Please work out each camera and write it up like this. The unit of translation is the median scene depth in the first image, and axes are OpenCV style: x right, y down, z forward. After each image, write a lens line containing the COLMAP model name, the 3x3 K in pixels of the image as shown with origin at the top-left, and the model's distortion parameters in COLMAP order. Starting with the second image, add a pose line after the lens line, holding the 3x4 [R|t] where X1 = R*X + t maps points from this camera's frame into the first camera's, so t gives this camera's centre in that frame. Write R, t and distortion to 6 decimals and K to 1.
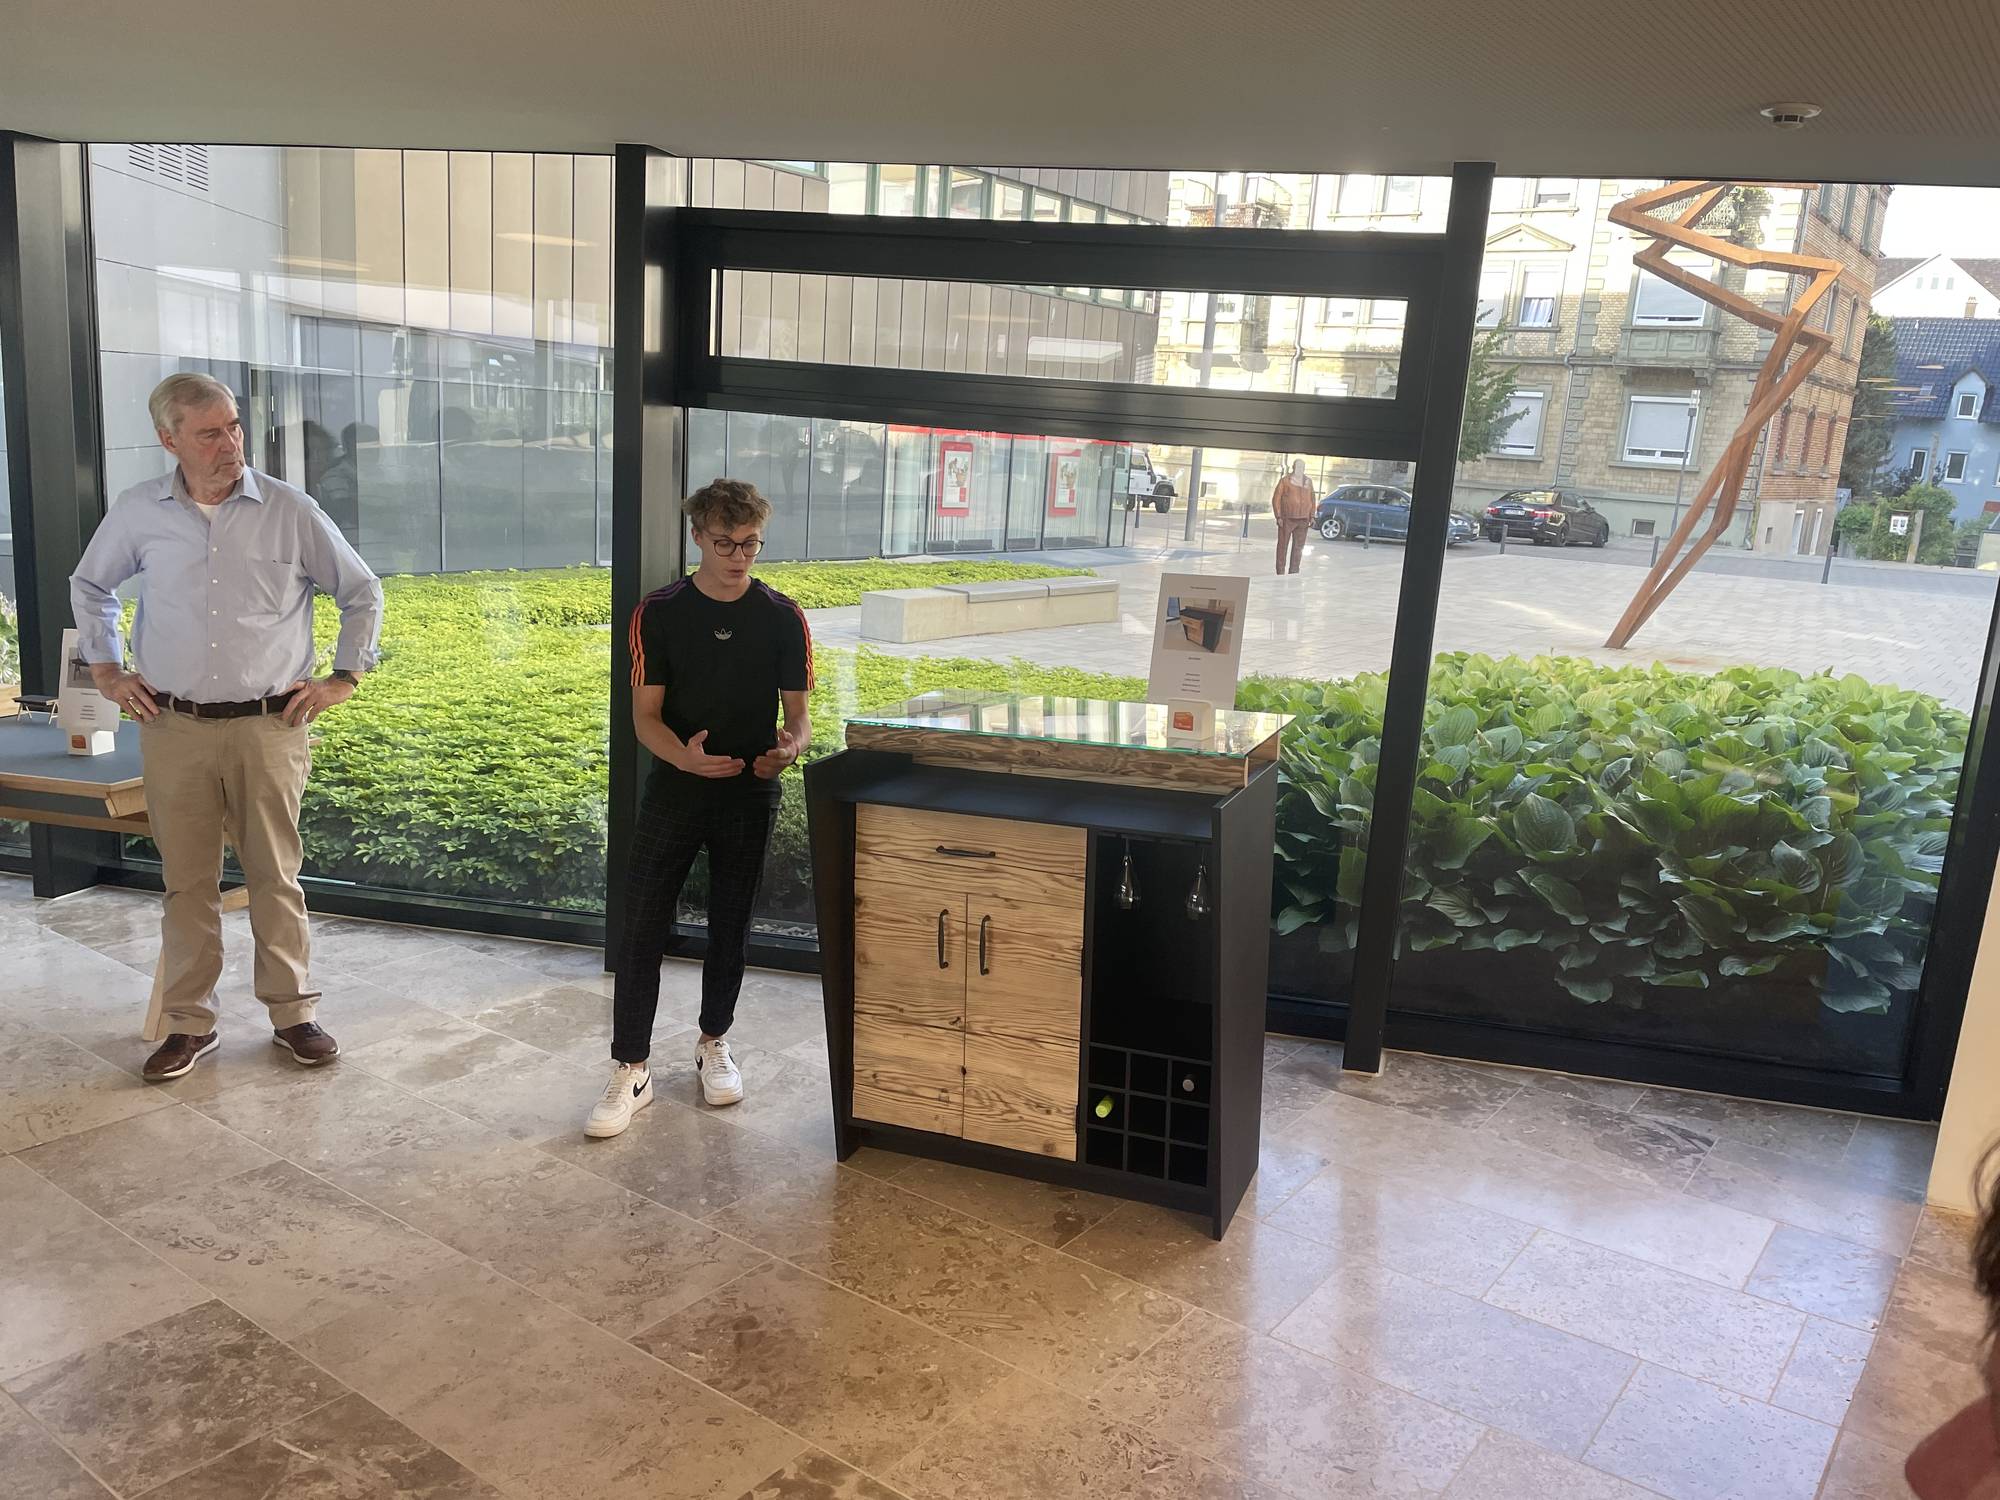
lens RADIAL K [[1562.1, 0, 1000.0], [0, 1562.1, 750.0], [0, 0, 1]] dist [0.102014, -0.134009]
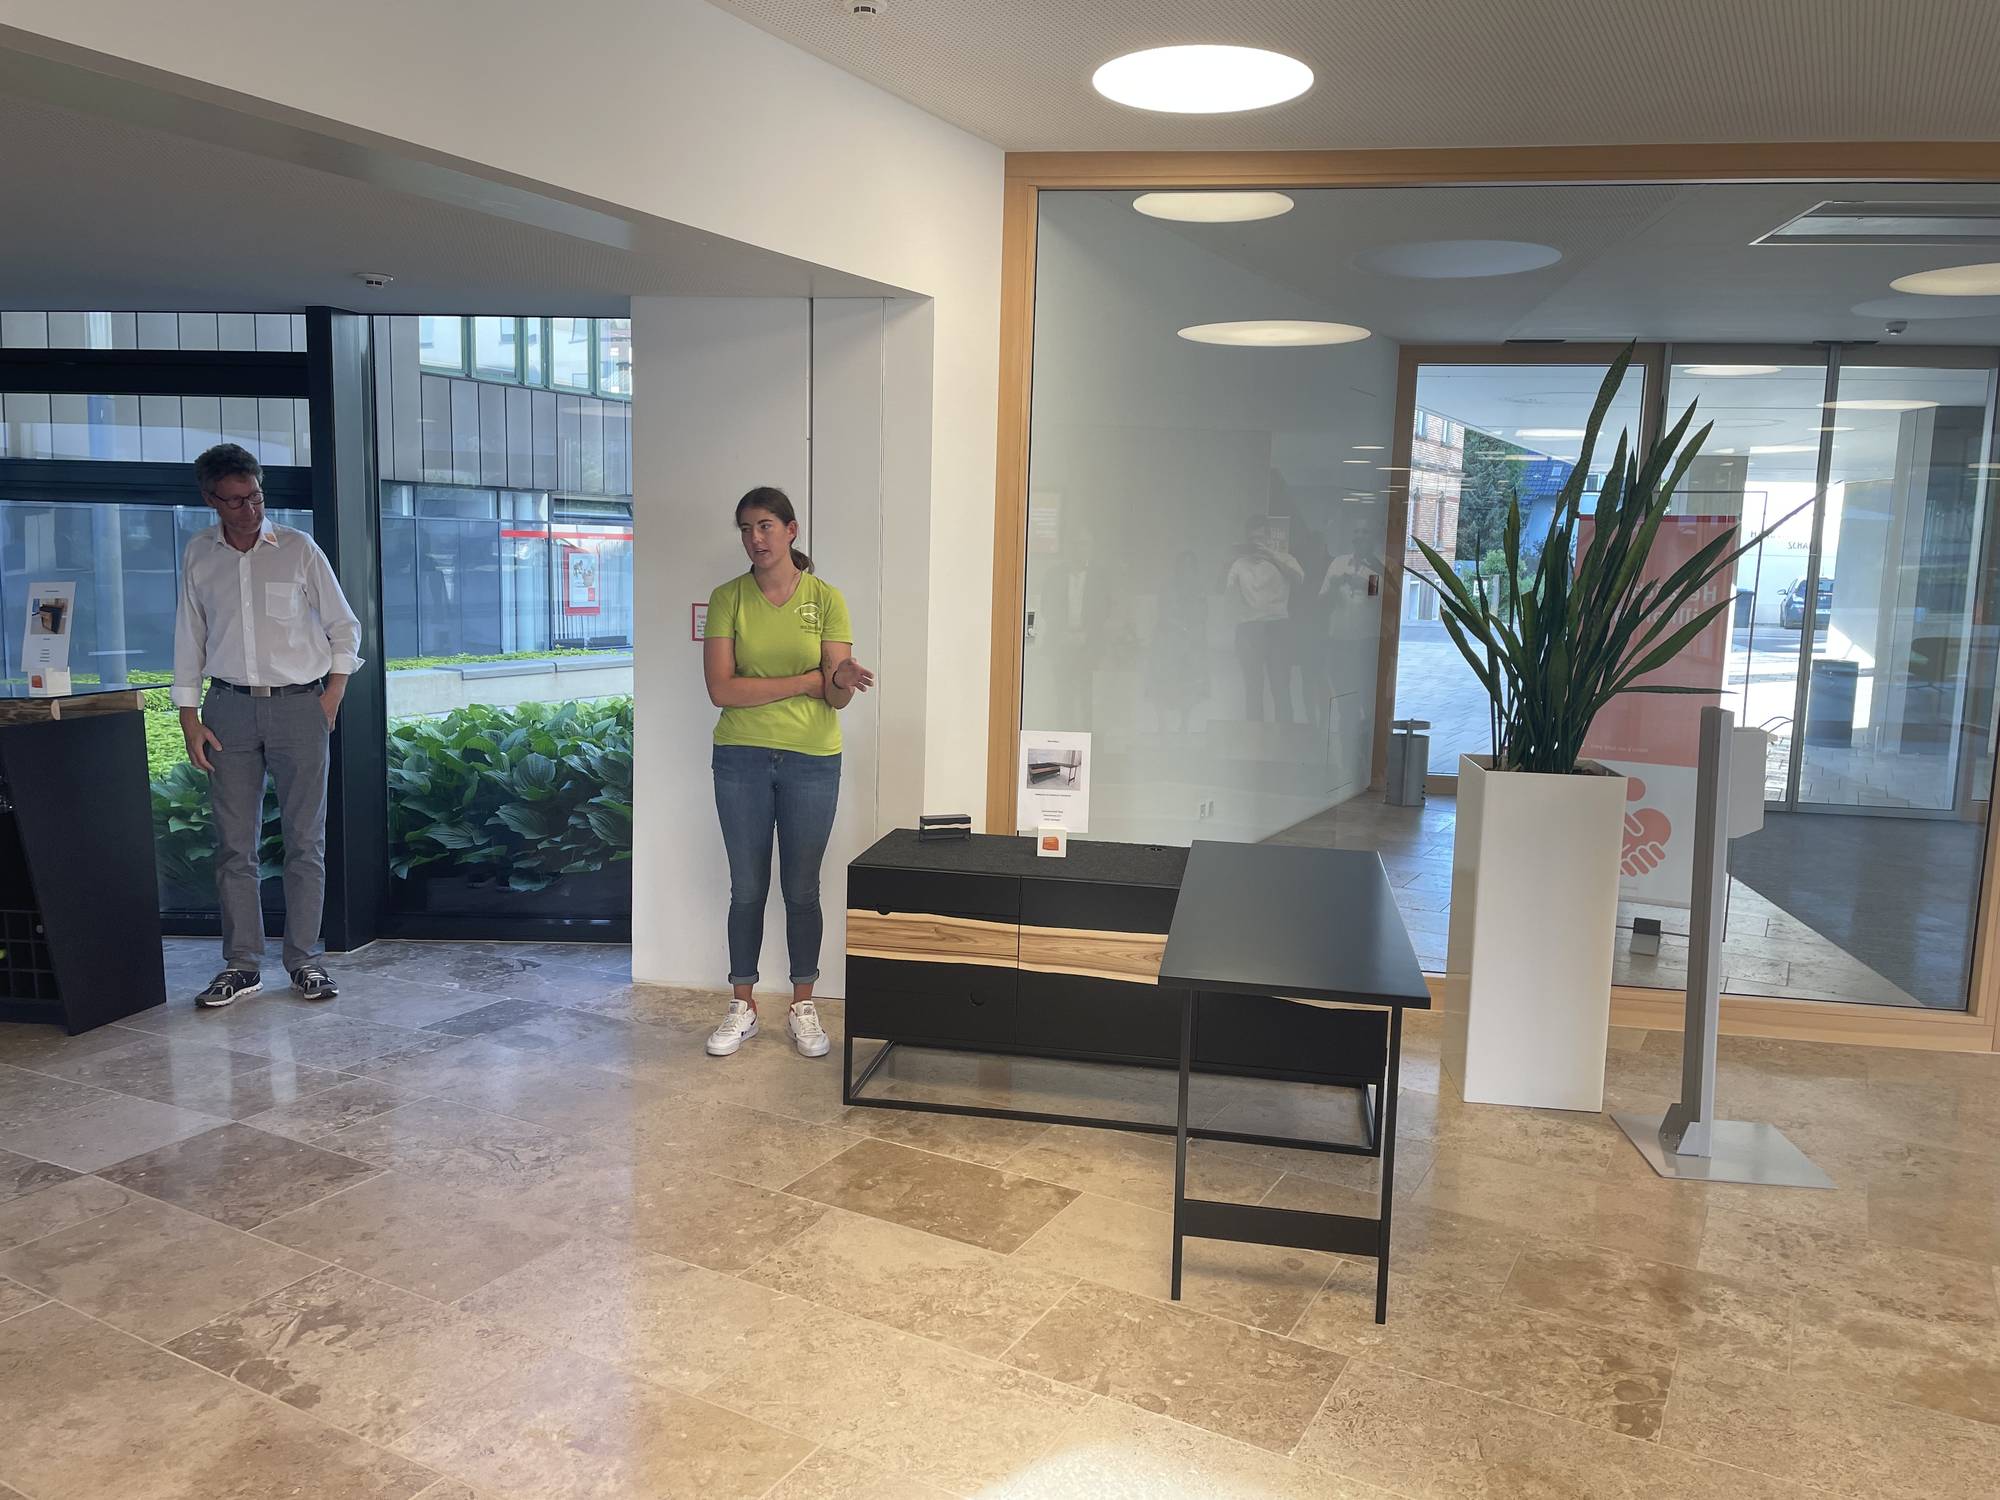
lens RADIAL K [[1562.1, 0, 1000.0], [0, 1562.1, 750.0], [0, 0, 1]] dist [0.102014, -0.134009]
pose [[0.990580, -0.058786, 0.123678, 0.616626], [0.066966, 0.995761, -0.063055, 0.149491], [-0.119447, 0.070743, 0.990317, -0.430164]]
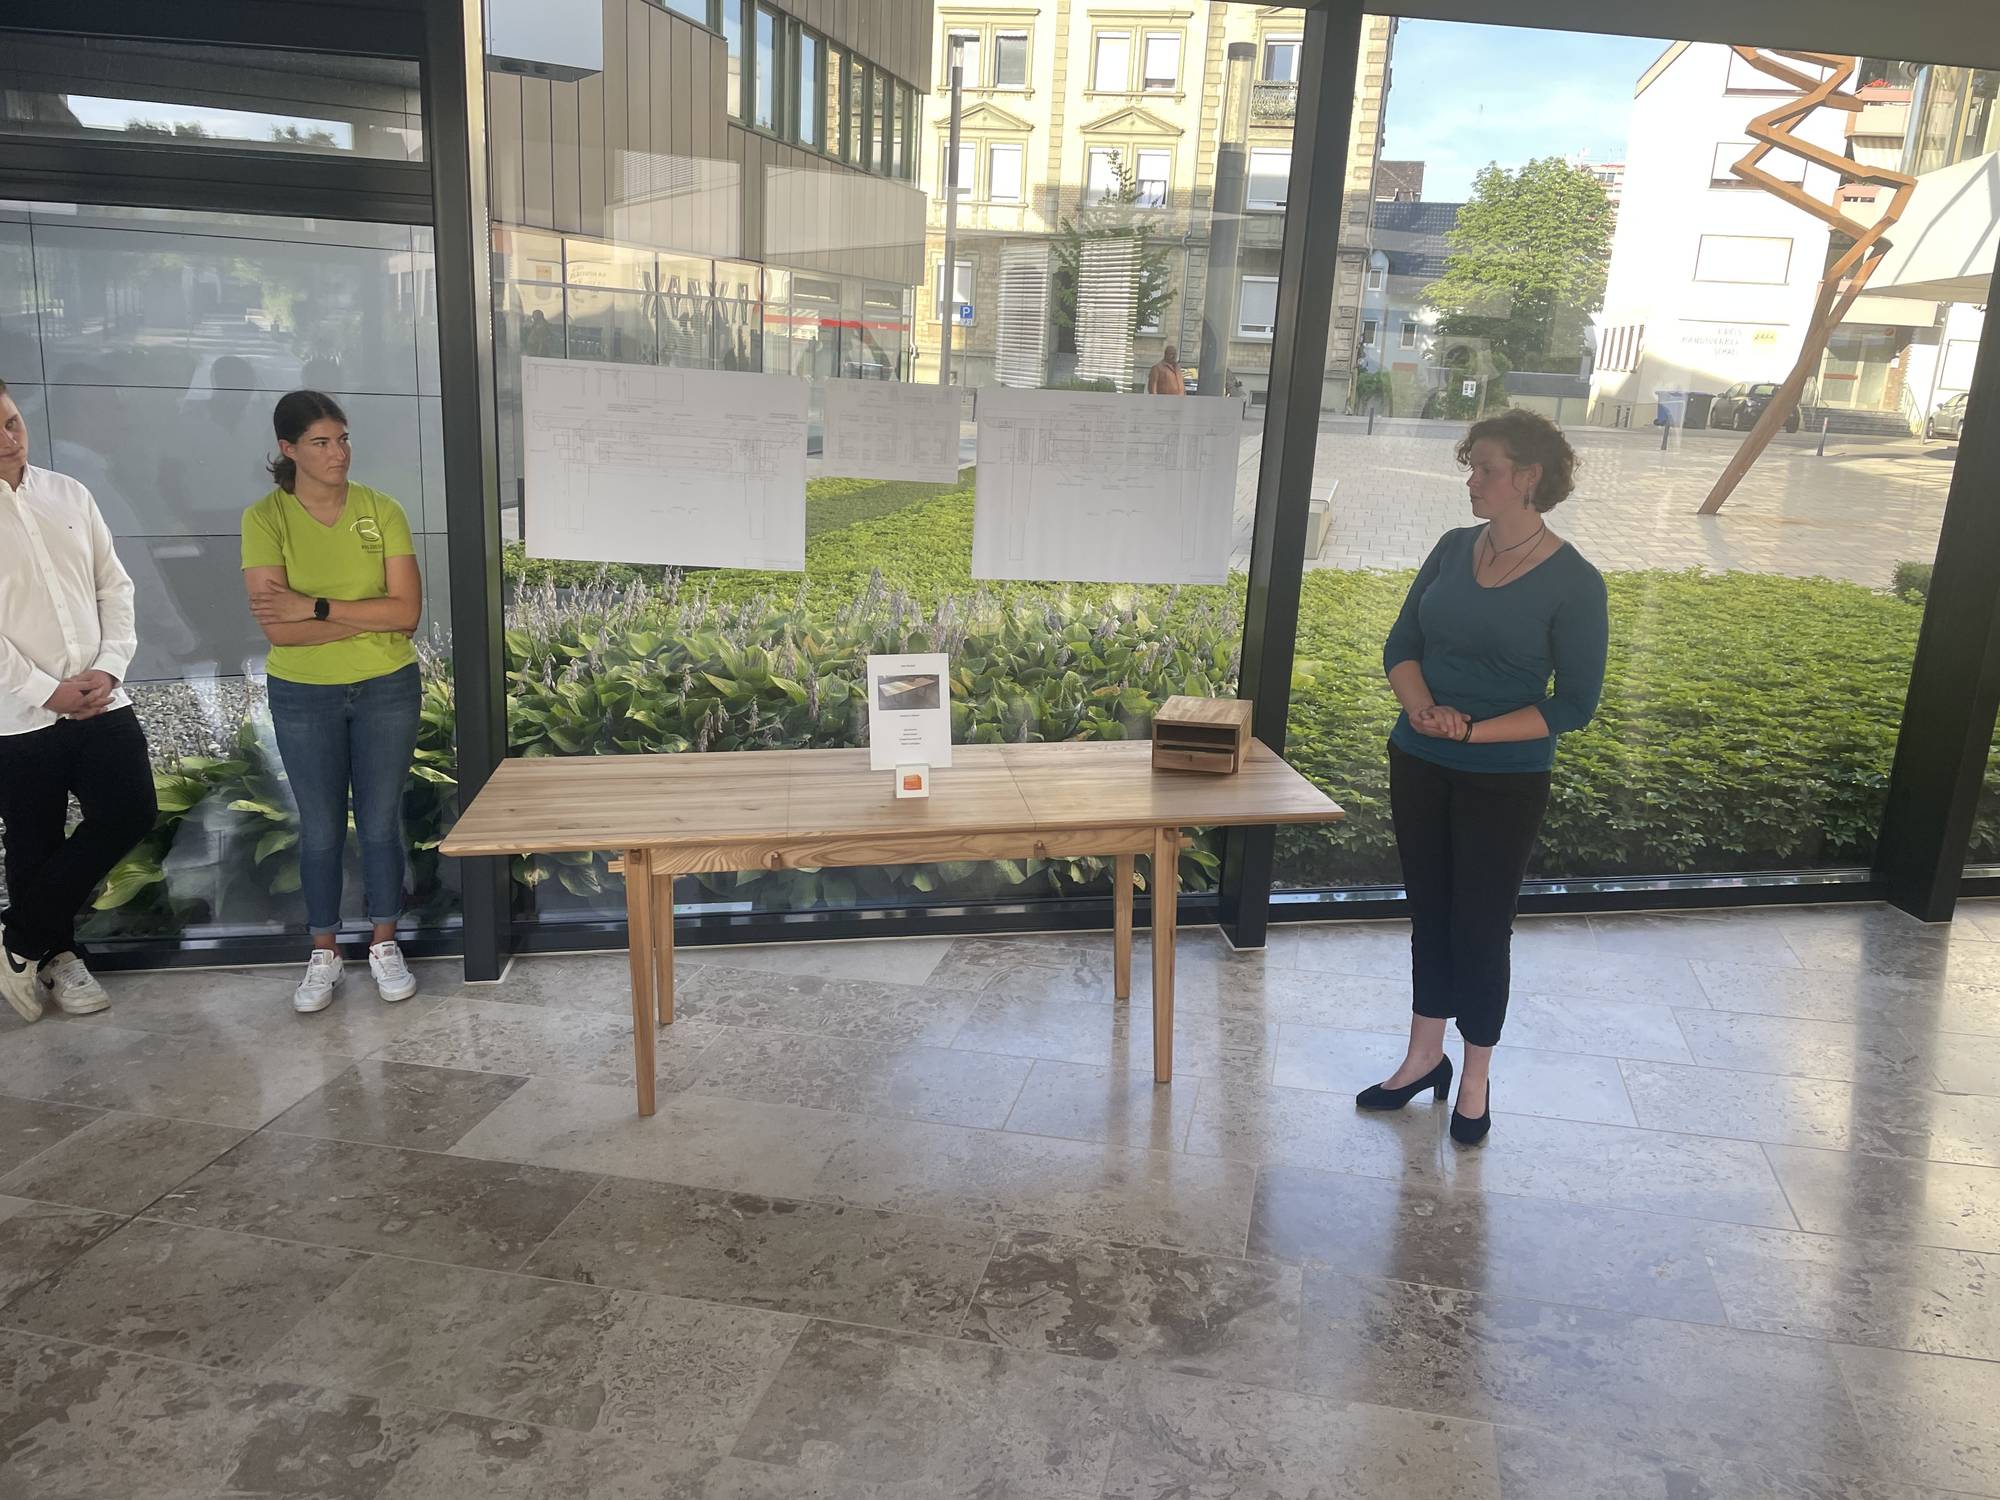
lens RADIAL K [[1562.1, 0, 1000.0], [0, 1562.1, 750.0], [0, 0, 1]] dist [0.102014, -0.134009]
pose [[0.890211, -0.139556, 0.433645, -1.787530], [0.103455, 0.988981, 0.105896, -0.217481], [-0.443645, -0.049407, 0.894840, 0.571111]]
